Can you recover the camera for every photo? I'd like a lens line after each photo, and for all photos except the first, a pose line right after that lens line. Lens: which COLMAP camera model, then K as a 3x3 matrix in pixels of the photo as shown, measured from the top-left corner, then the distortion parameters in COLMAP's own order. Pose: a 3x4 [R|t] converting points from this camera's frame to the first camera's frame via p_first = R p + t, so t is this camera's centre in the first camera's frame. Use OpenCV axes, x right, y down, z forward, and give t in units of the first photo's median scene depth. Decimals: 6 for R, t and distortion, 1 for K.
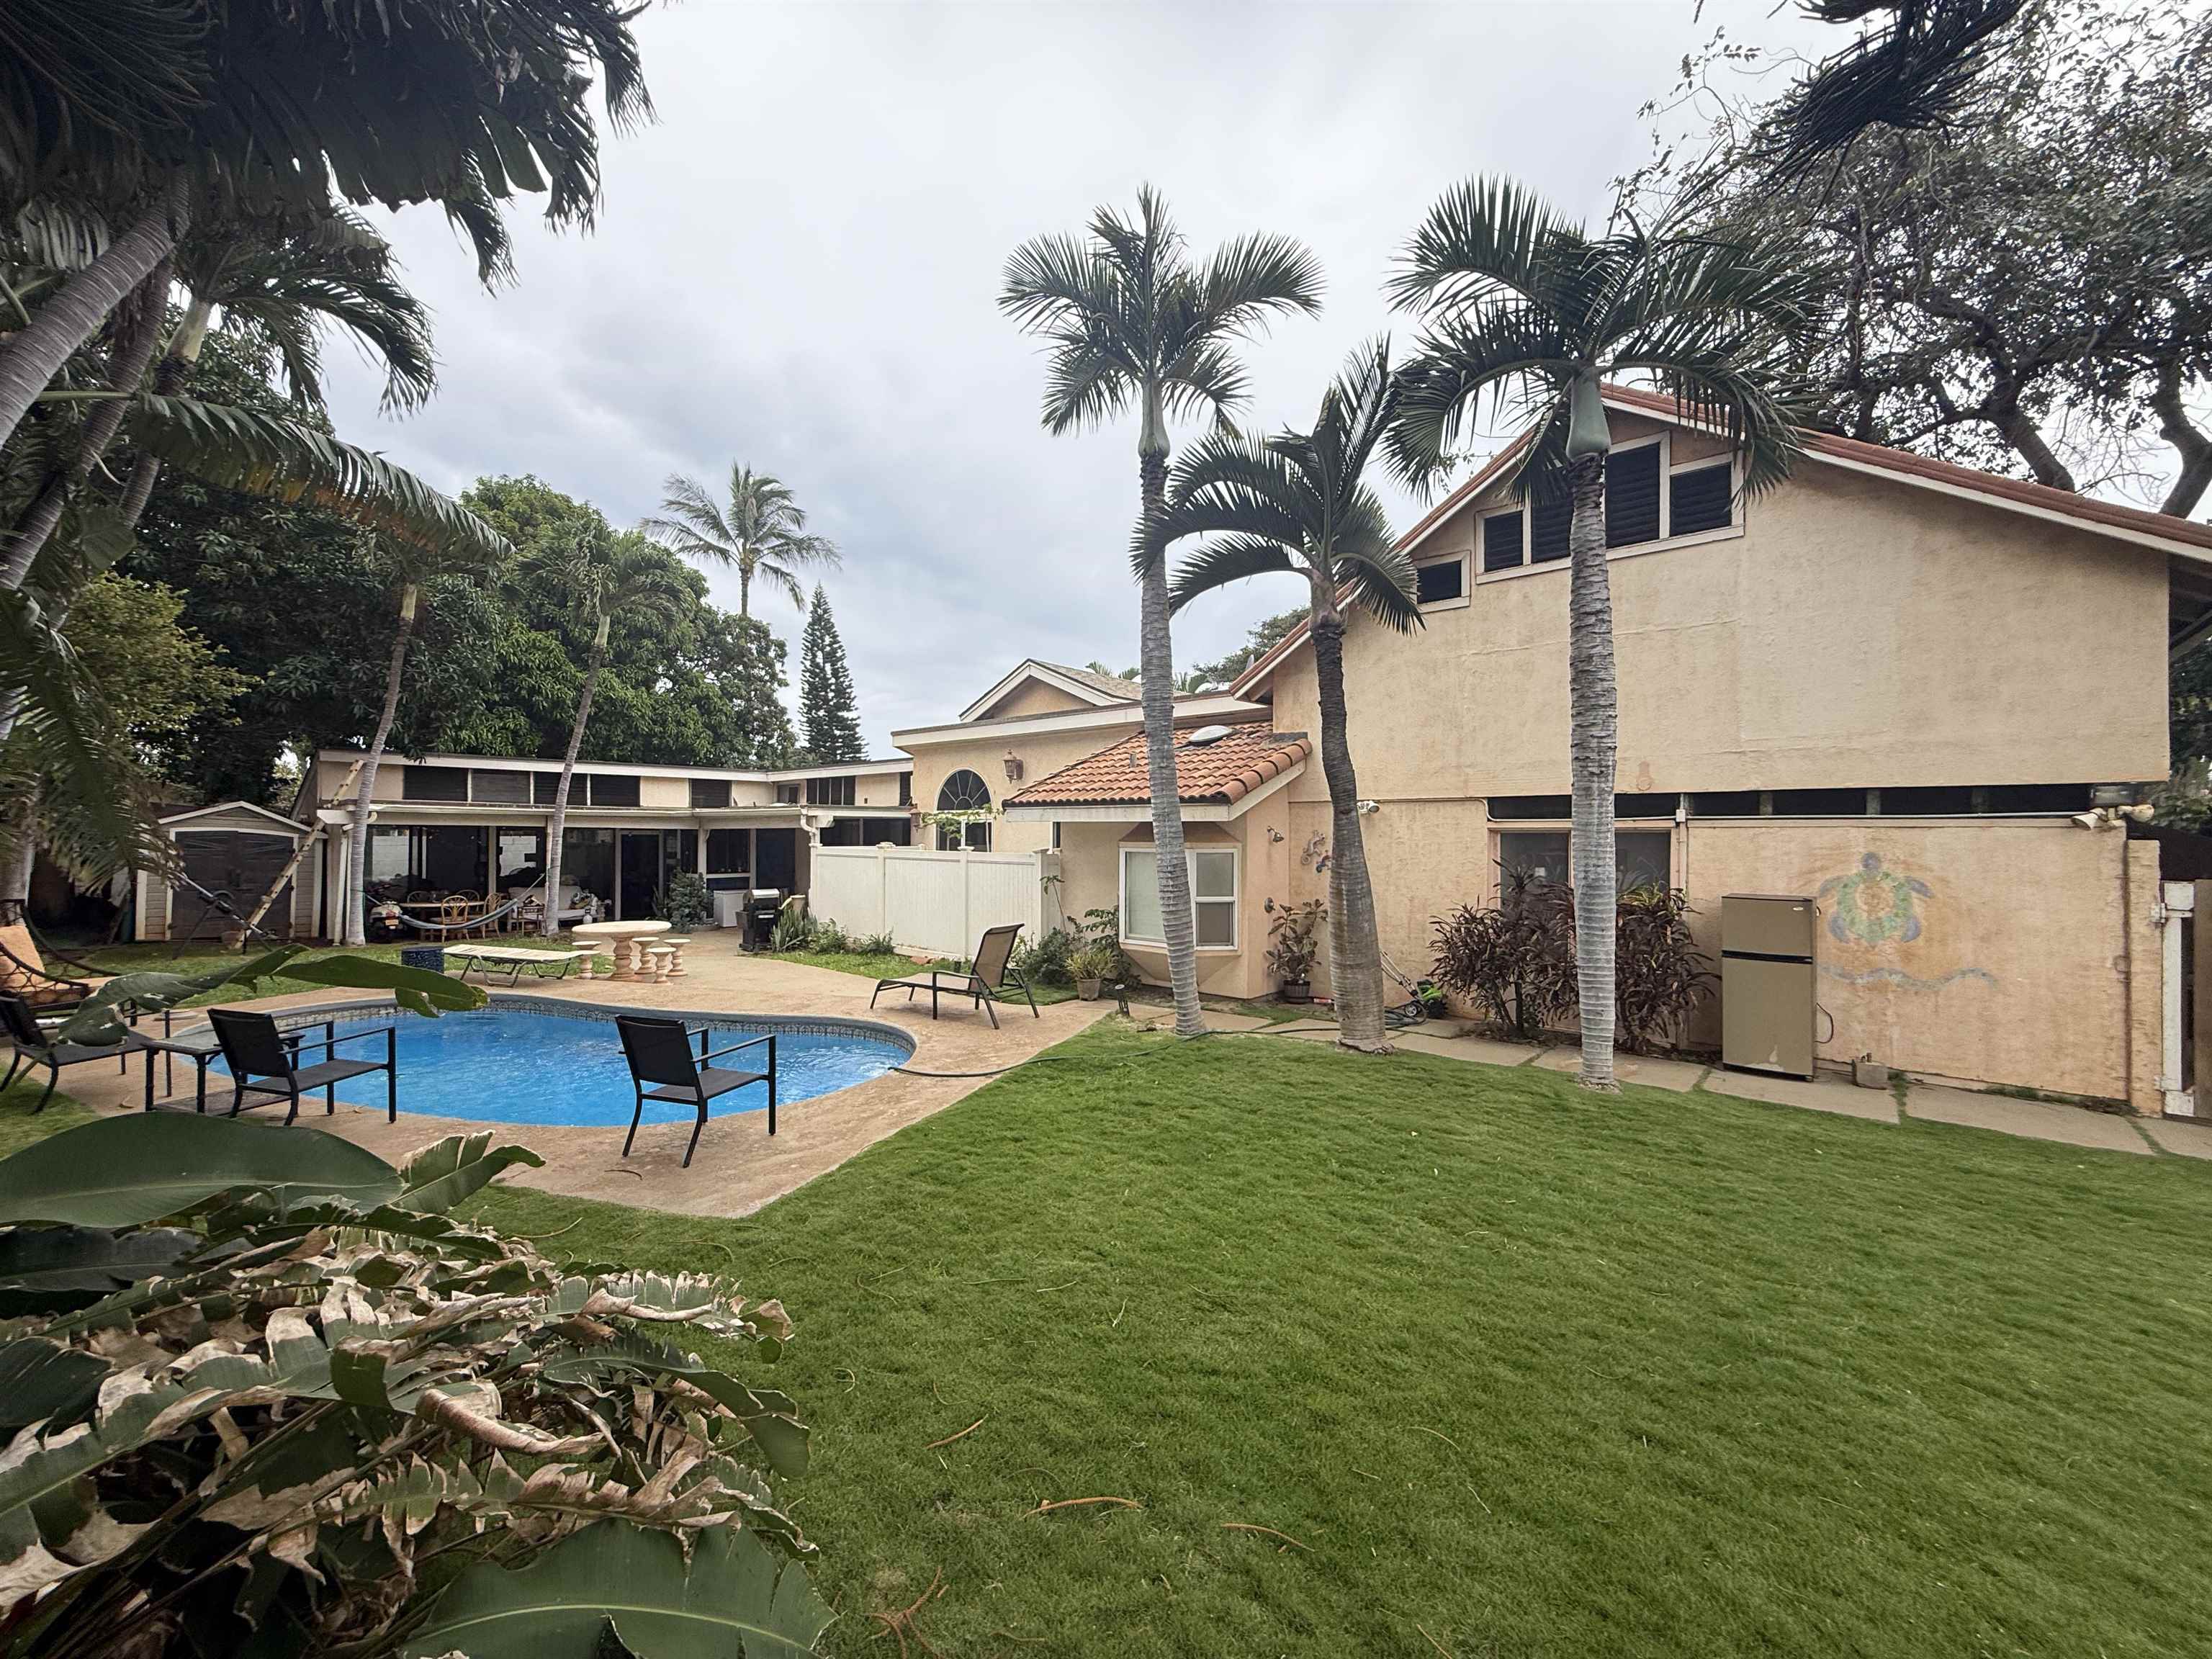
lens RADIAL K [[881.7, 0, 1095.8], [0, 881.7, 827.4], [0, 0, 1]] dist [-0.000188, 0.000209]
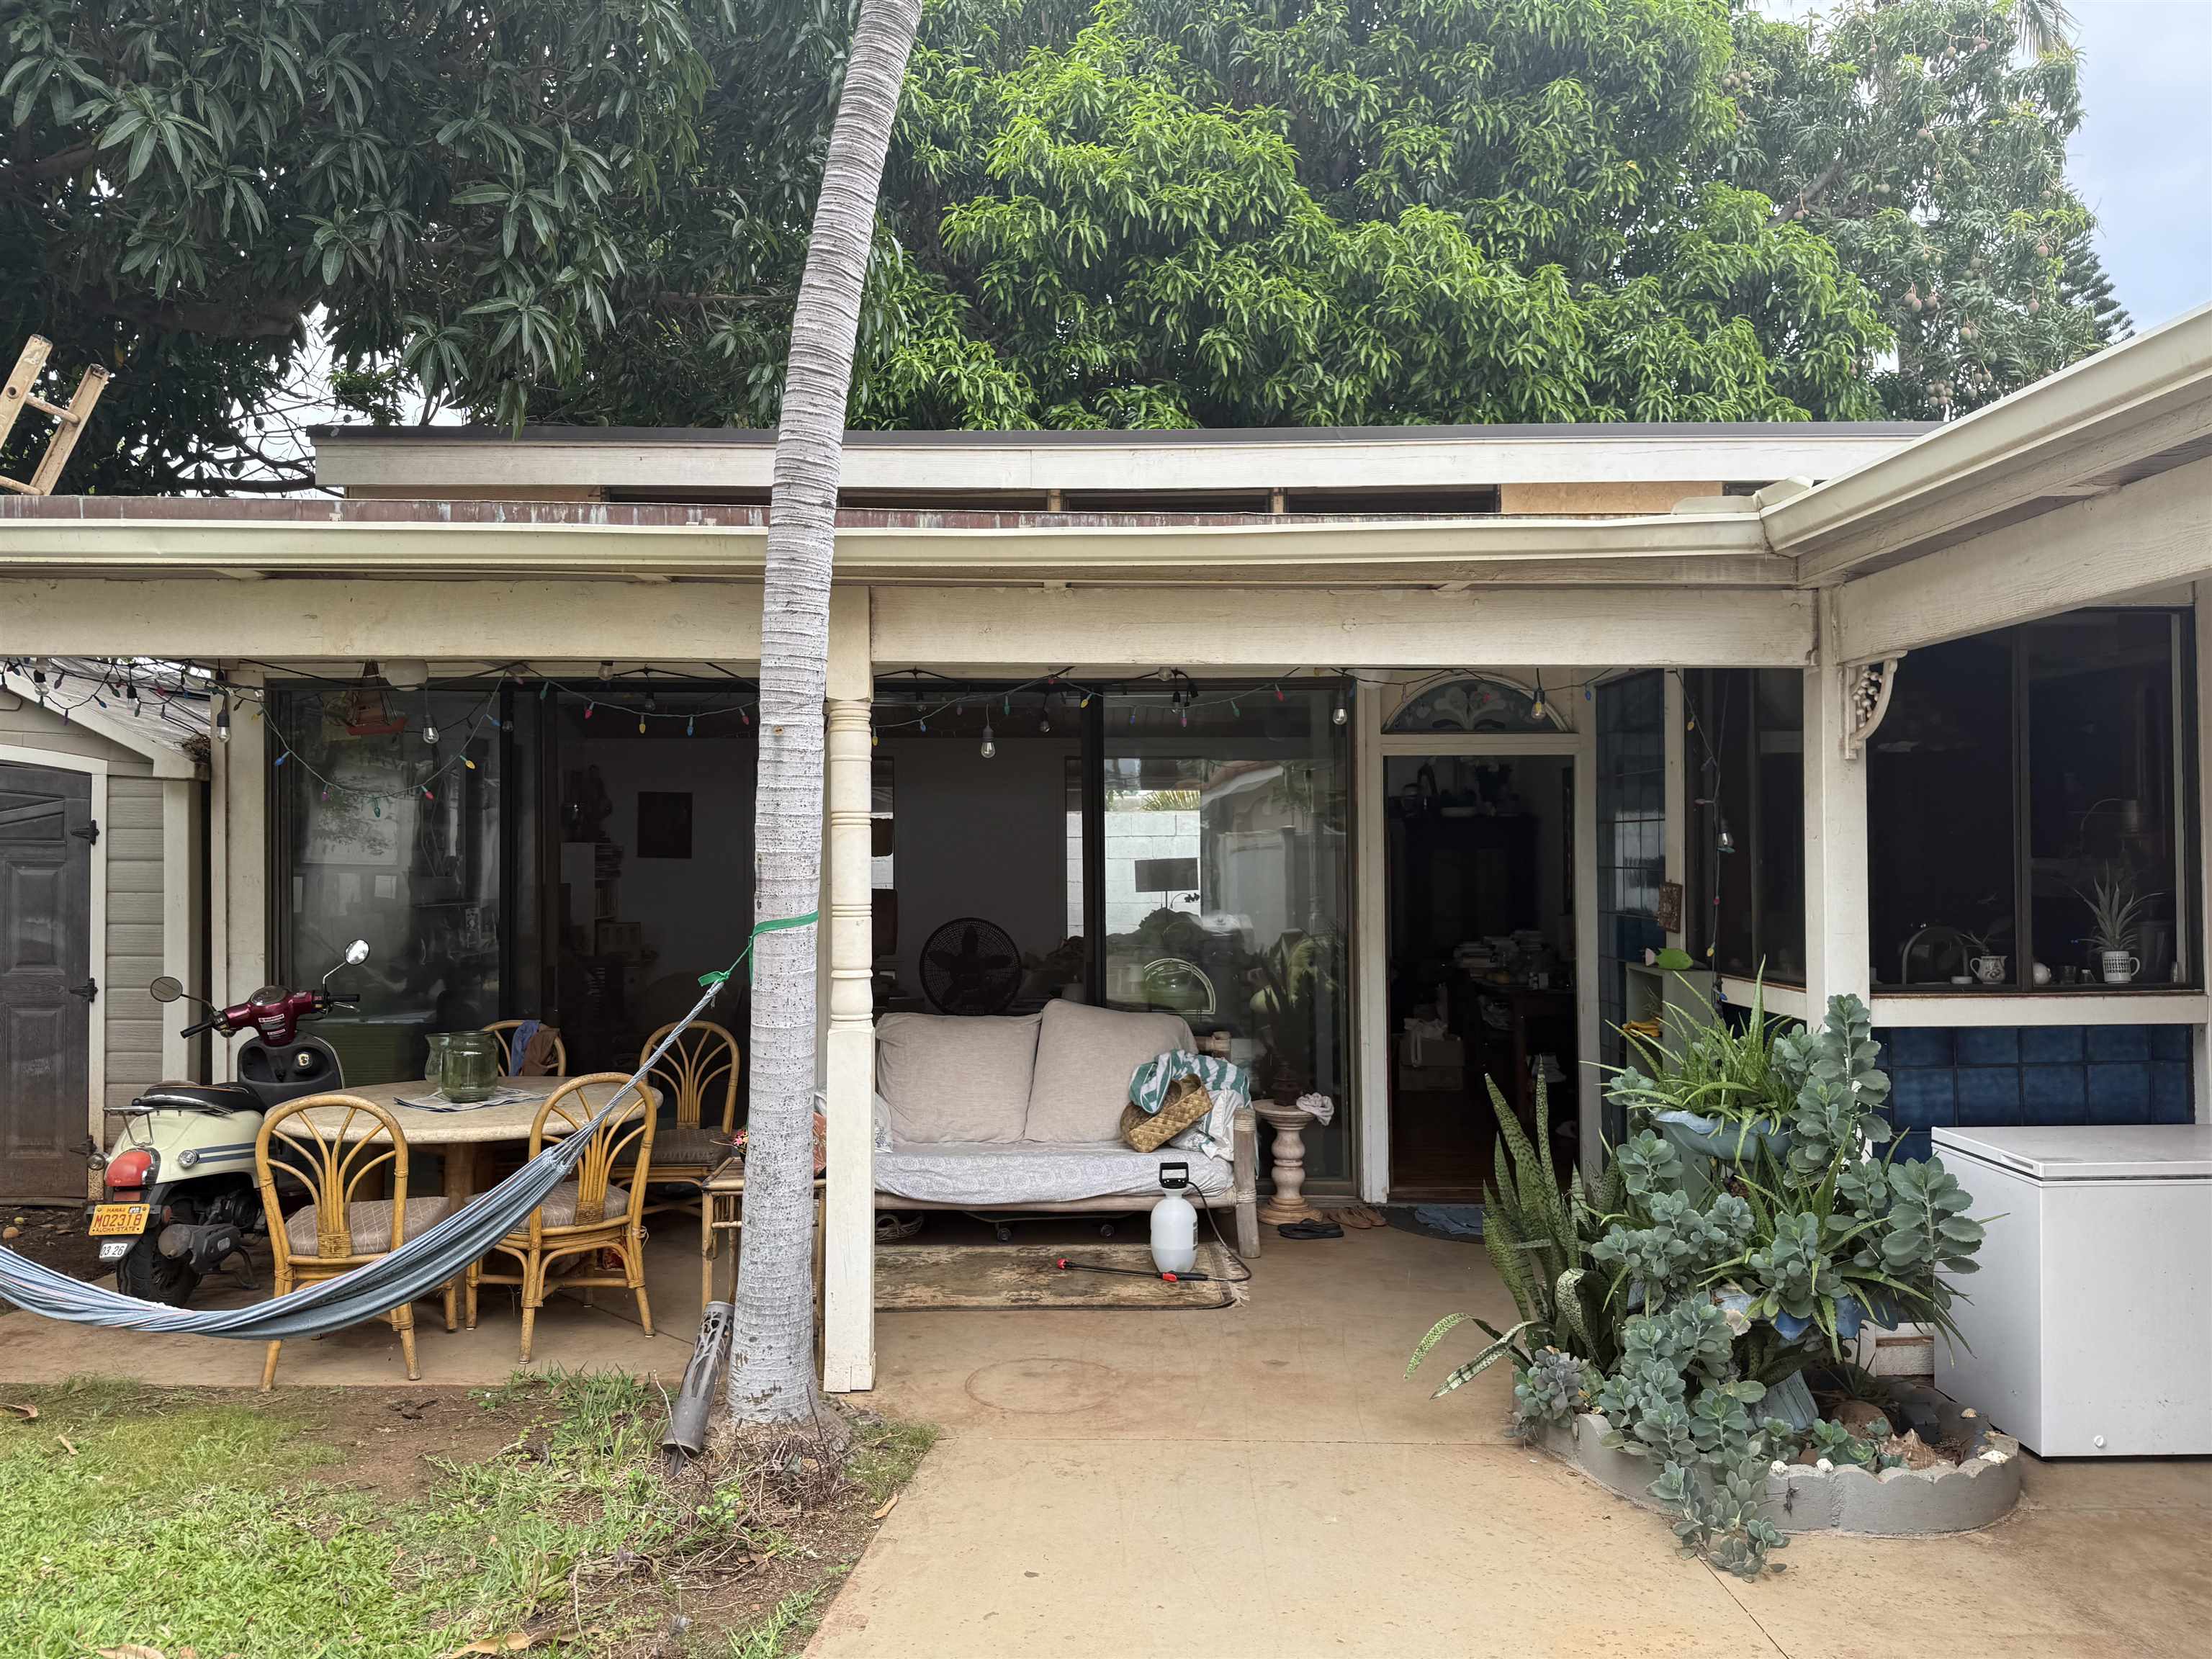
lens RADIAL K [[1546.5, 0, 1108.1], [0, 1546.5, 849.6], [0, 0, 1]] dist [0.096330, -0.189106]
pose [[0.692968, -0.012809, -0.720854, -0.289948], [0.014580, 0.999887, -0.003752, 0.025314], [0.720821, -0.007910, 0.693076, 0.621906]]
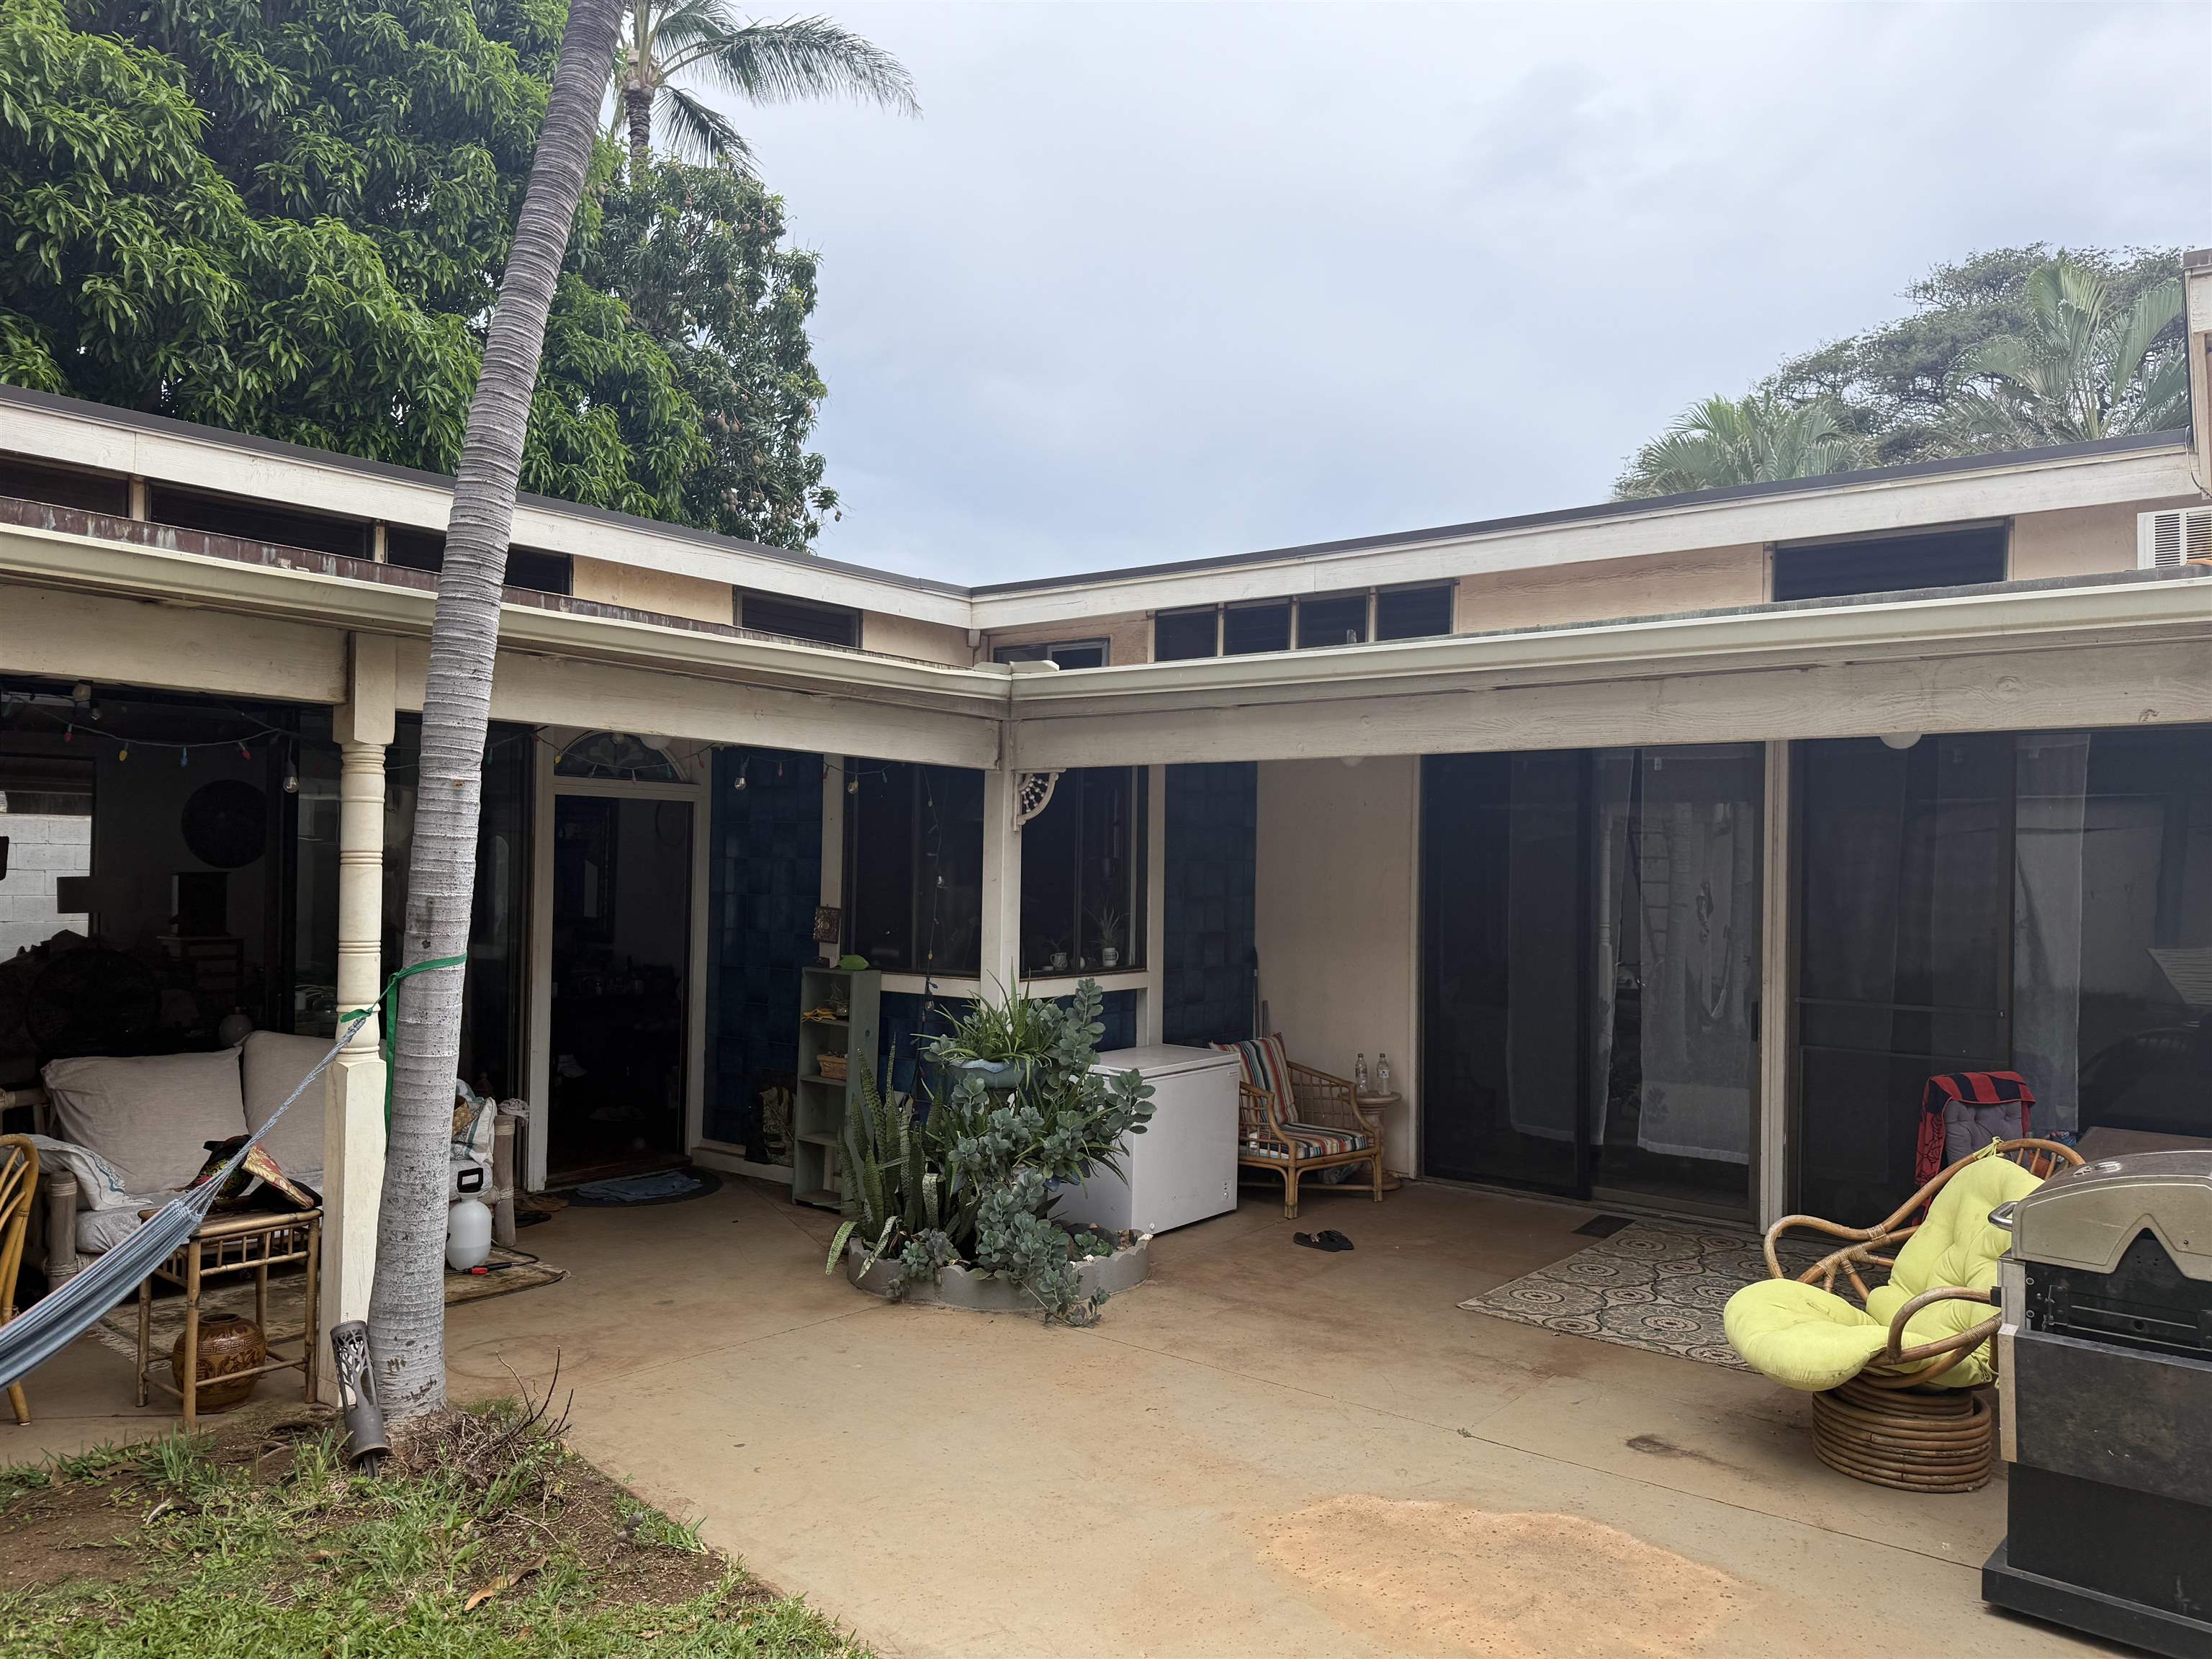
lens RADIAL K [[1541.3, 0, 1138.9], [0, 1541.3, 827.3], [0, 0, 1]] dist [0.091214, -0.082357]
pose [[0.995791, 0.010349, 0.091068, -0.372890], [-0.008818, 0.999813, -0.017200, 0.018781], [-0.091229, 0.016325, 0.995696, 0.515639]]
